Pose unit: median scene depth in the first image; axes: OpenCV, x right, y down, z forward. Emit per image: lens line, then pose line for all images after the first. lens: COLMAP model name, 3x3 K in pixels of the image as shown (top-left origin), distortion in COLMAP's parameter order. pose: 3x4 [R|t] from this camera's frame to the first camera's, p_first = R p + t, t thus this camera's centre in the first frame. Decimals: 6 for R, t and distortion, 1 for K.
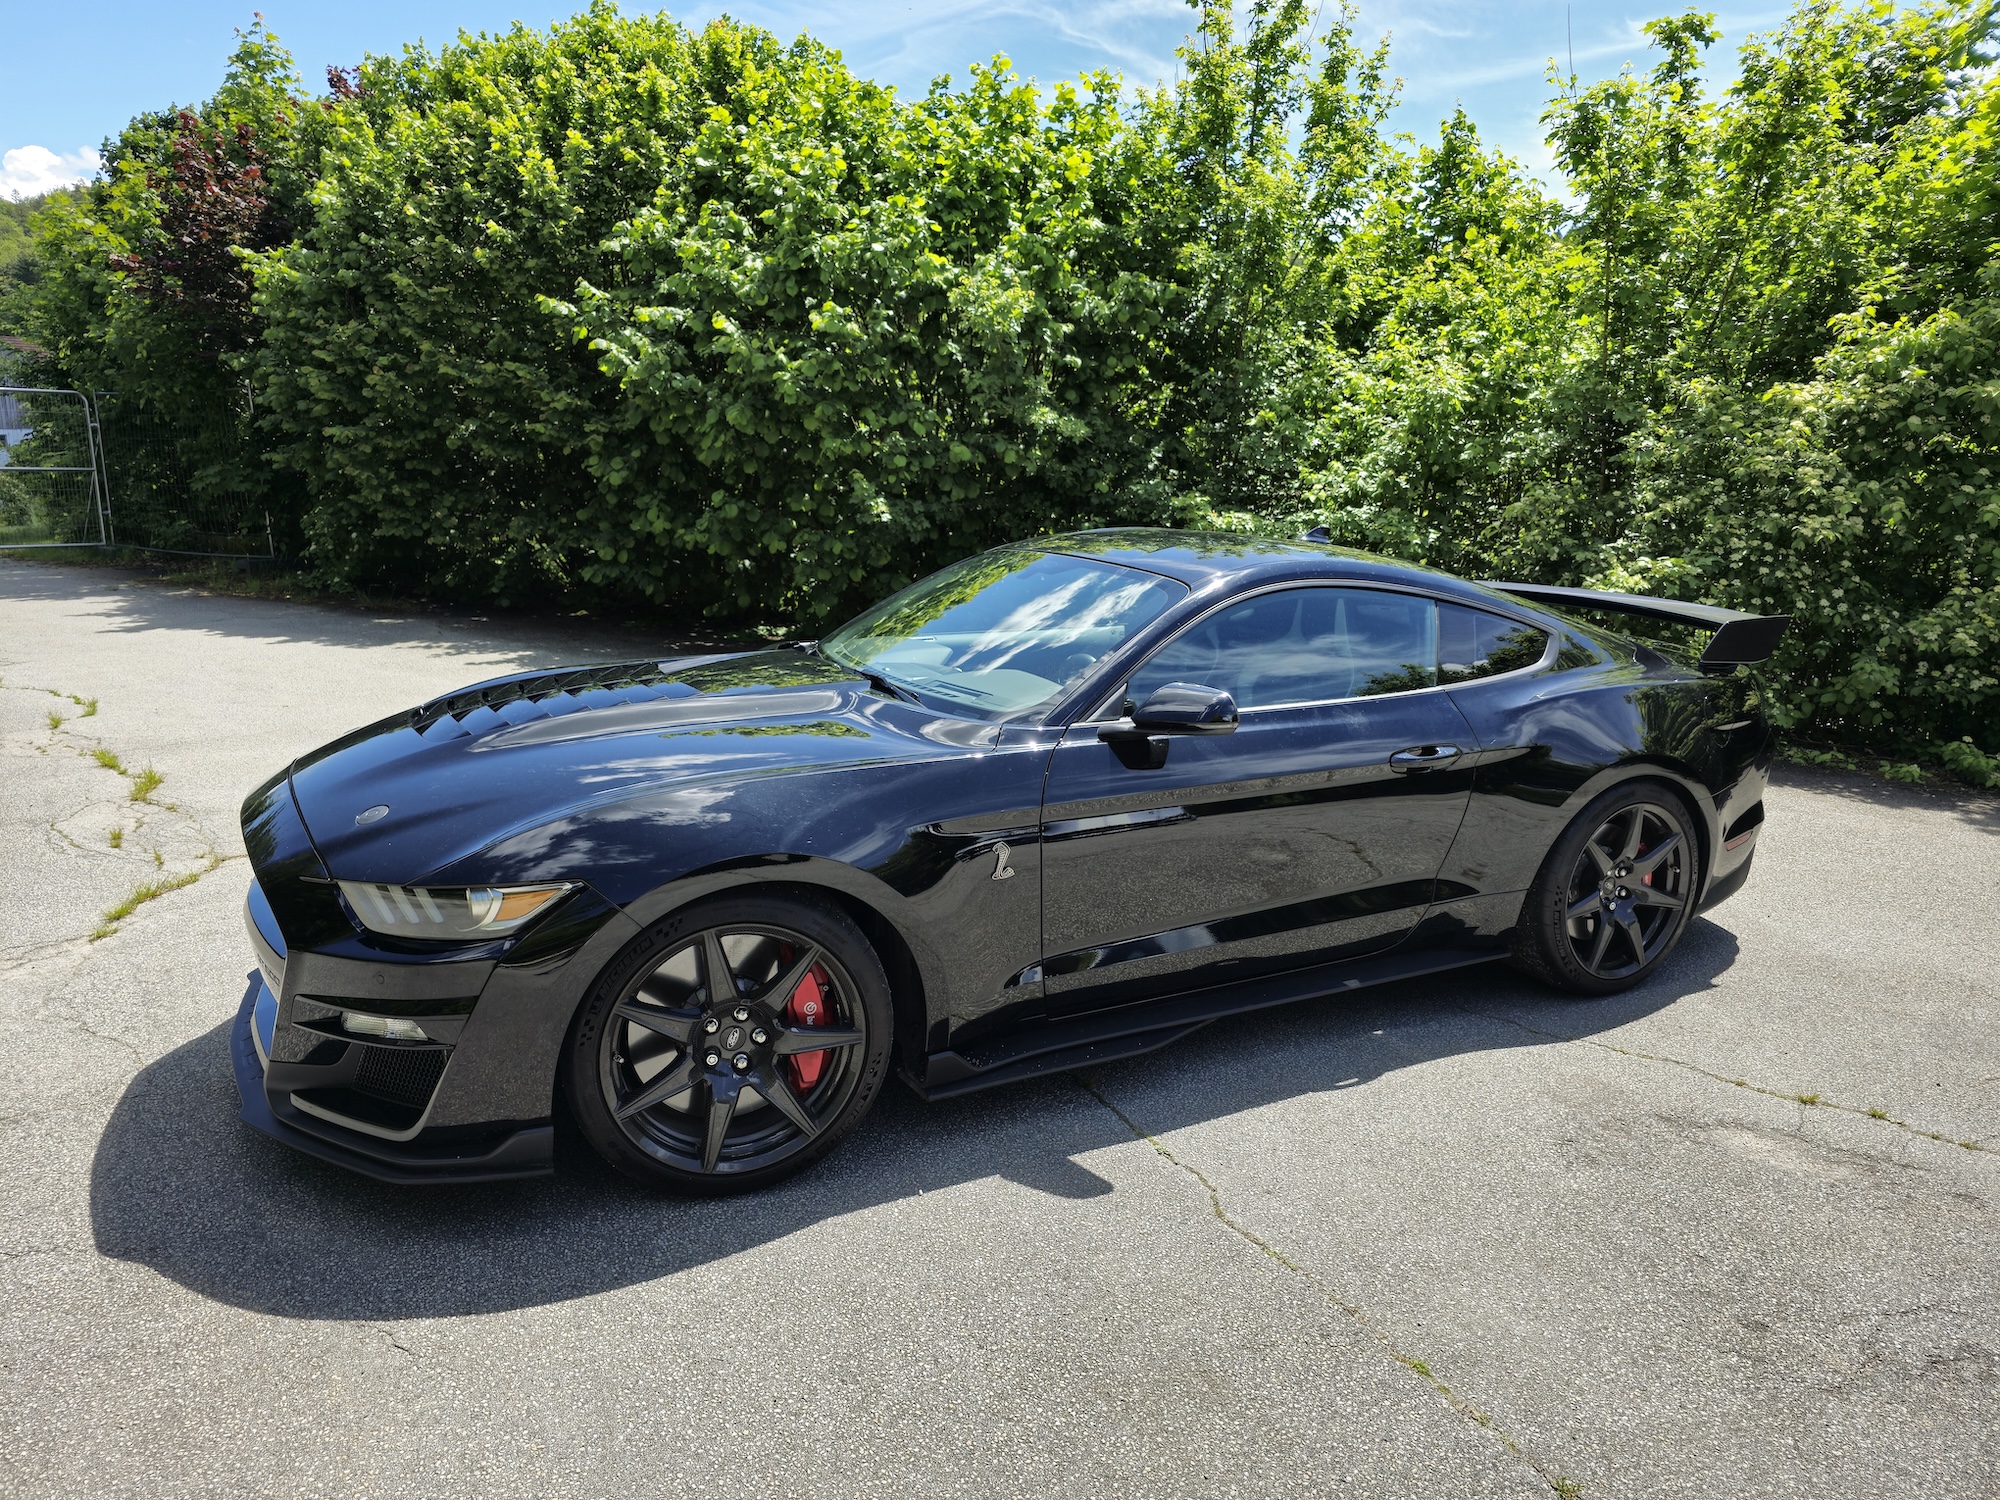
lens RADIAL K [[1362.0, 0, 982.8], [0, 1362.0, 752.7], [0, 0, 1]] dist [0.020951, -0.000161]
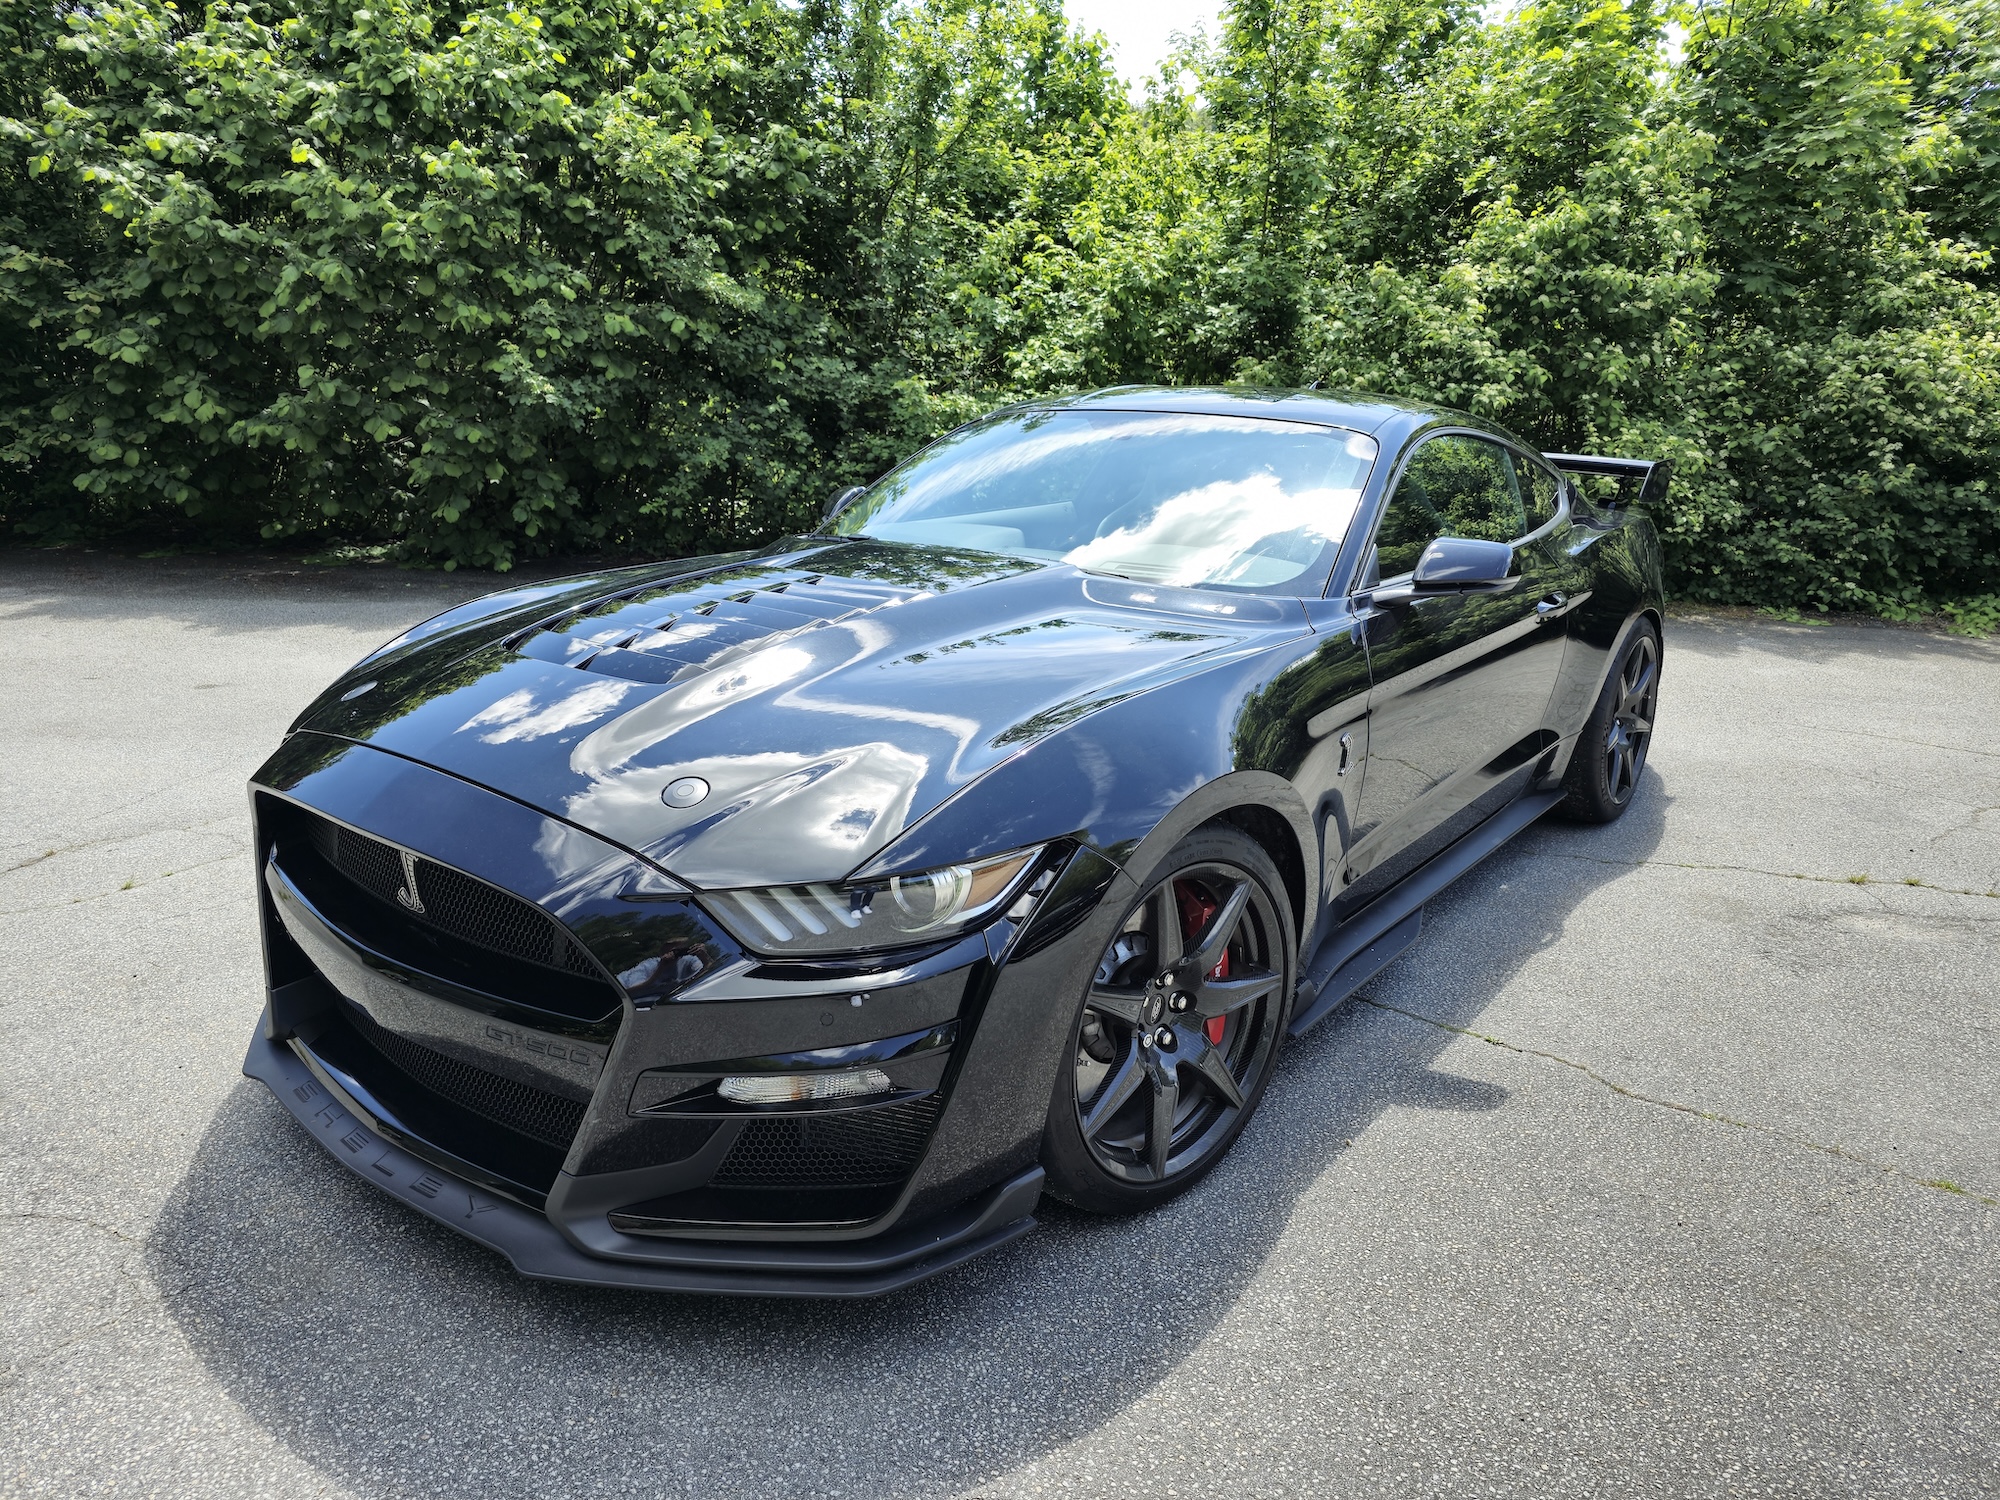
lens RADIAL K [[1336.5, 0, 1000.0], [0, 1336.5, 750.0], [0, 0, 1]] dist [0.043265, -0.042654]
pose [[0.914725, -0.114126, 0.387624, -0.222506], [0.083882, 0.992020, 0.094128, -0.011180], [-0.395273, -0.053587, 0.916999, 0.122854]]
